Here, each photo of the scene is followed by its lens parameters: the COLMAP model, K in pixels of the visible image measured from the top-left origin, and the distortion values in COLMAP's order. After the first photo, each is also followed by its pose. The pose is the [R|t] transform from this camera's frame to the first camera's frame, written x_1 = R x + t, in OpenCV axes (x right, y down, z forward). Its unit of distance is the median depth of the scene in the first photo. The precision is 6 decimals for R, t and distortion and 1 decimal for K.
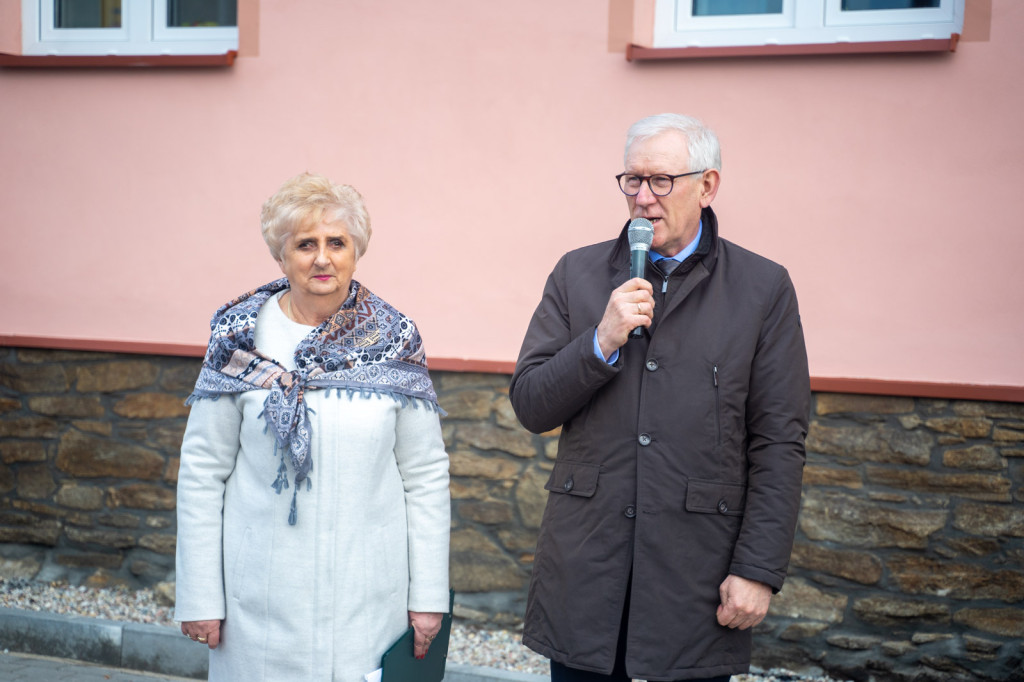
lens RADIAL K [[2060.7, 0, 512.0], [0, 2060.7, 341.0], [0, 0, 1]] dist [0.240199, 0.337074]
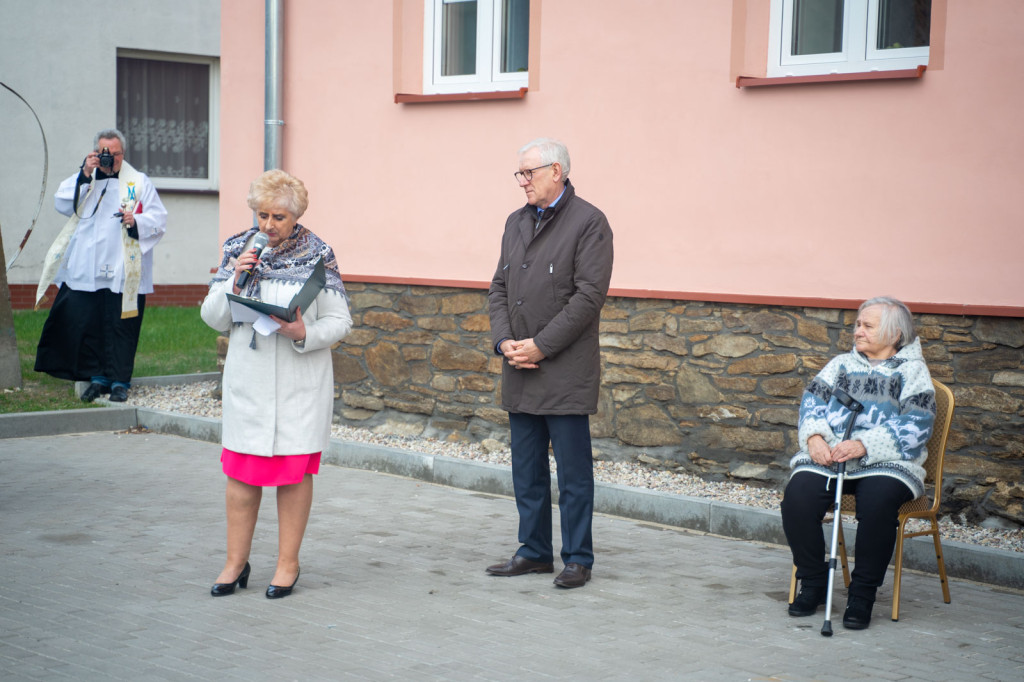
lens RADIAL K [[2060.7, 0, 512.0], [0, 2060.7, 341.0], [0, 0, 1]] dist [0.240199, 0.337074]
pose [[0.928611, 0.010137, -0.370915, 0.473704], [-0.006779, 0.999923, 0.010354, 0.033021], [0.370992, -0.007101, 0.928609, -0.457767]]
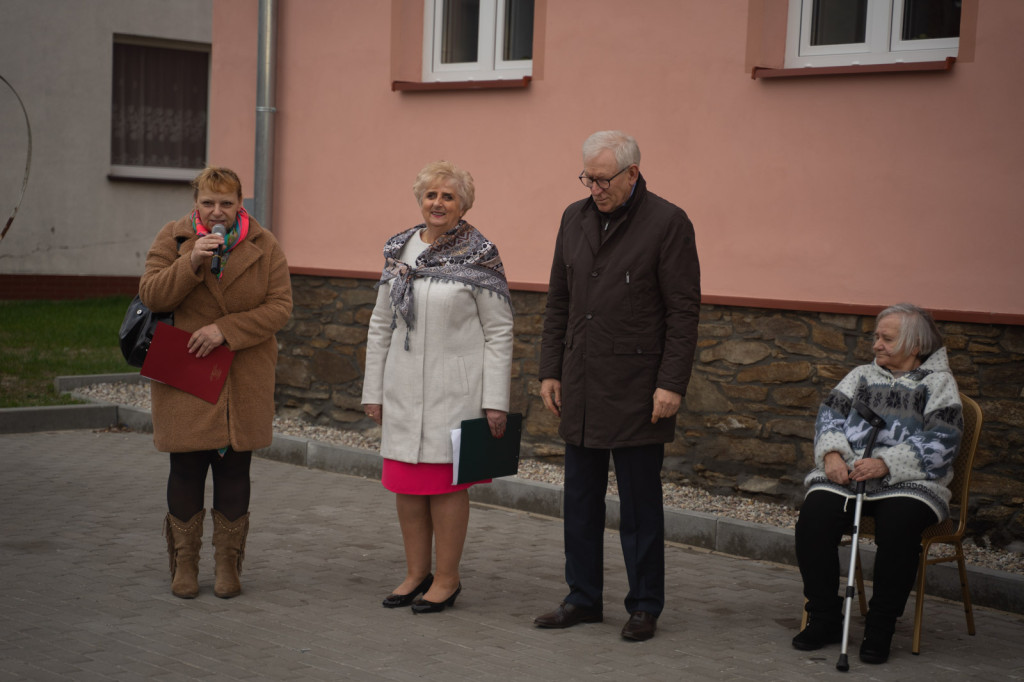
lens RADIAL K [[2060.7, 0, 512.0], [0, 2060.7, 341.0], [0, 0, 1]] dist [0.240199, 0.337074]
pose [[0.927388, 0.026399, -0.373168, 0.447061], [-0.023989, 0.999651, 0.011103, 0.031341], [0.373331, -0.001345, 0.927697, -0.376841]]
